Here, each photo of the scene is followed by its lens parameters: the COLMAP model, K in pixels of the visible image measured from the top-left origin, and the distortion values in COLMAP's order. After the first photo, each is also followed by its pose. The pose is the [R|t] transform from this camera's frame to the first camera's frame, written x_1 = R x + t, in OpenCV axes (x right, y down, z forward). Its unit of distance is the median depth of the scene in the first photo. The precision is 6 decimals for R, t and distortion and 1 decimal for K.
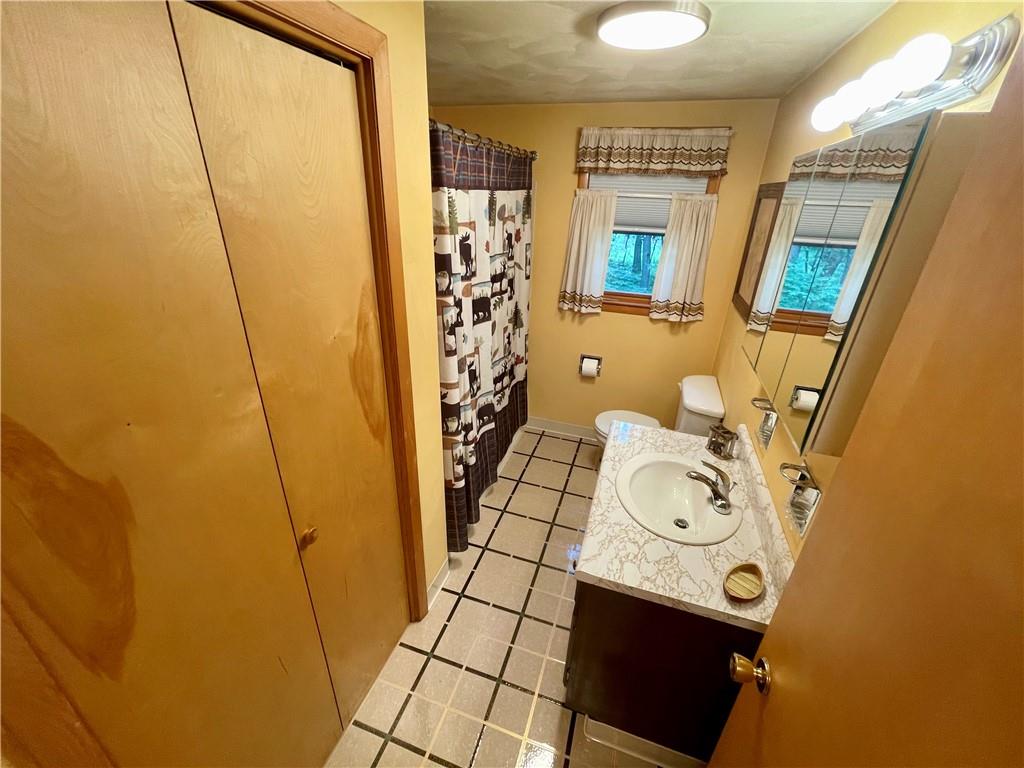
lens RADIAL K [[420.6, 0, 512.0], [0, 420.6, 384.0], [0, 0, 1]] dist [0.001760, 0.000340]
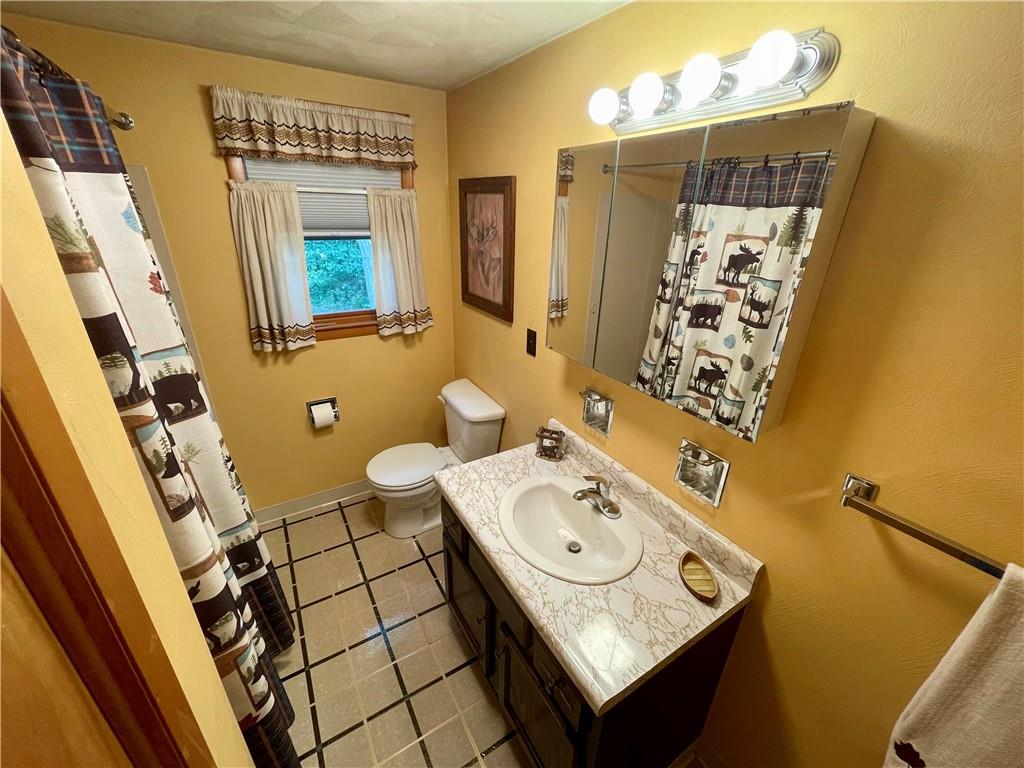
lens RADIAL K [[420.6, 0, 512.0], [0, 420.6, 384.0], [0, 0, 1]] dist [0.001760, 0.000340]
pose [[0.646228, -0.314045, 0.695532, -0.135318], [0.312137, 0.940451, 0.134619, -0.109165], [-0.696391, 0.130107, 0.705771, 0.259627]]
